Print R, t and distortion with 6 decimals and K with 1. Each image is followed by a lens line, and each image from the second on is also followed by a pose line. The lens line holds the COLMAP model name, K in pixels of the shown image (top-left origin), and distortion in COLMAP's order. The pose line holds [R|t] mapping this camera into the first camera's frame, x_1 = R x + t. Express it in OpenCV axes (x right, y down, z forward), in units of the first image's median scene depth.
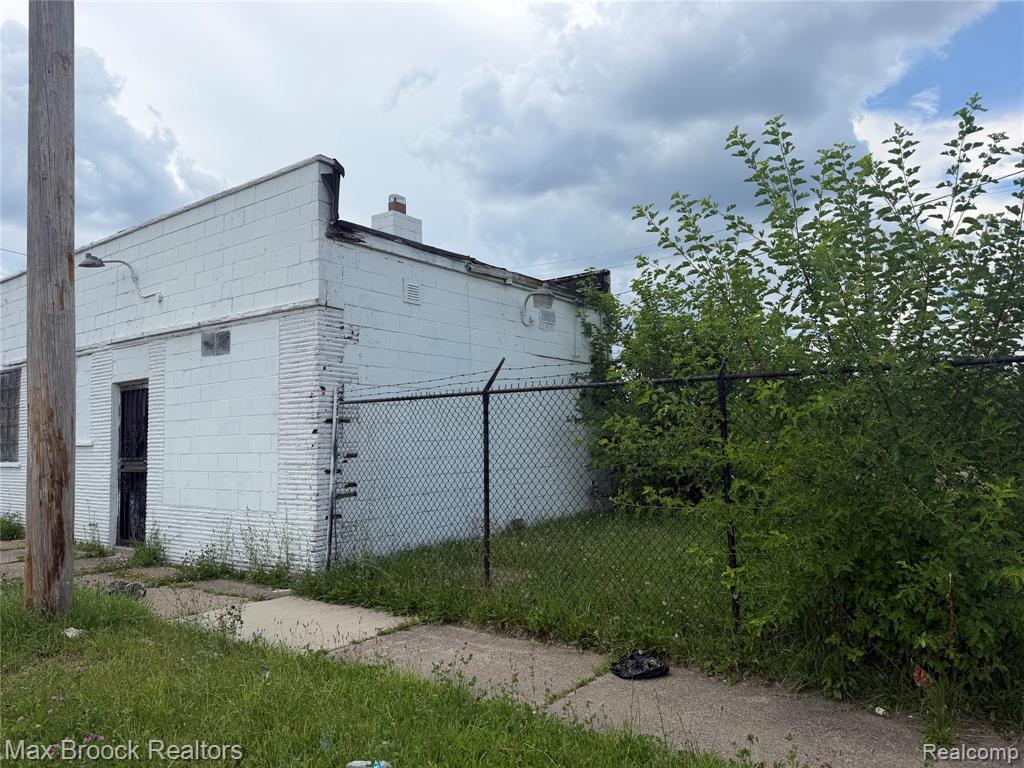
lens RADIAL K [[716.8, 0, 517.9], [0, 716.8, 386.1], [0, 0, 1]] dist [0.037027, -0.049929]
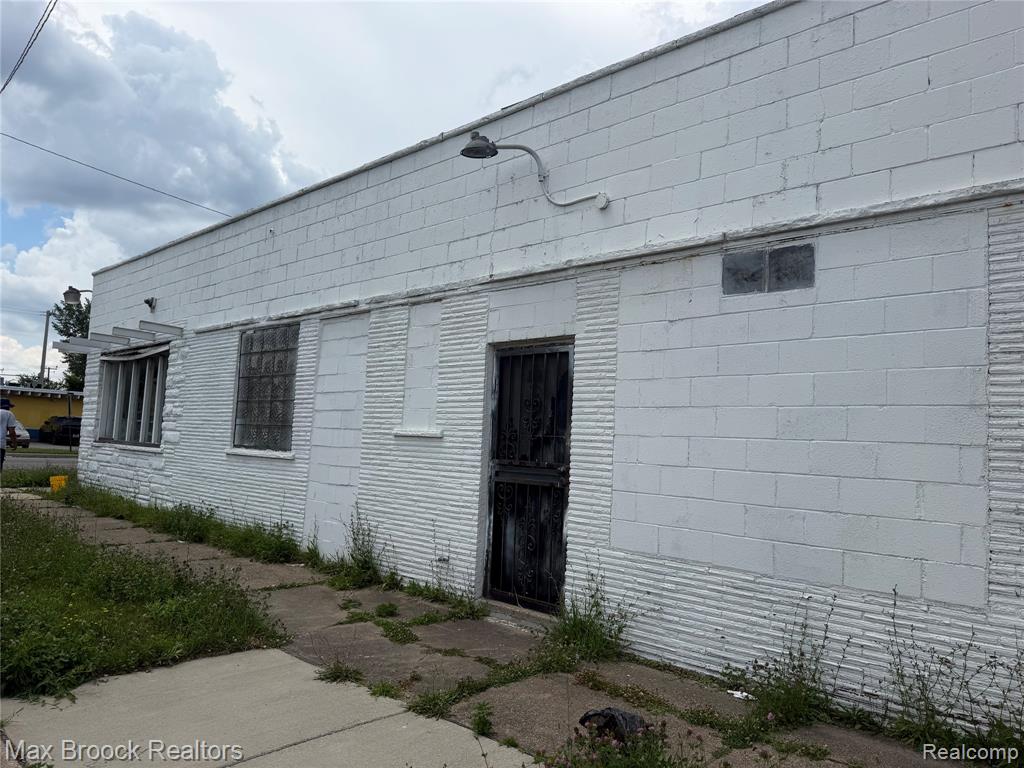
lens RADIAL K [[728.9, 0, 512.0], [0, 728.9, 384.0], [0, 0, 1]] dist [0.110168, -0.056881]
pose [[0.991193, 0.052459, -0.121589, -0.492154], [-0.053568, 0.998547, -0.005872, 0.037507], [0.121105, 0.012334, 0.992563, 0.381702]]
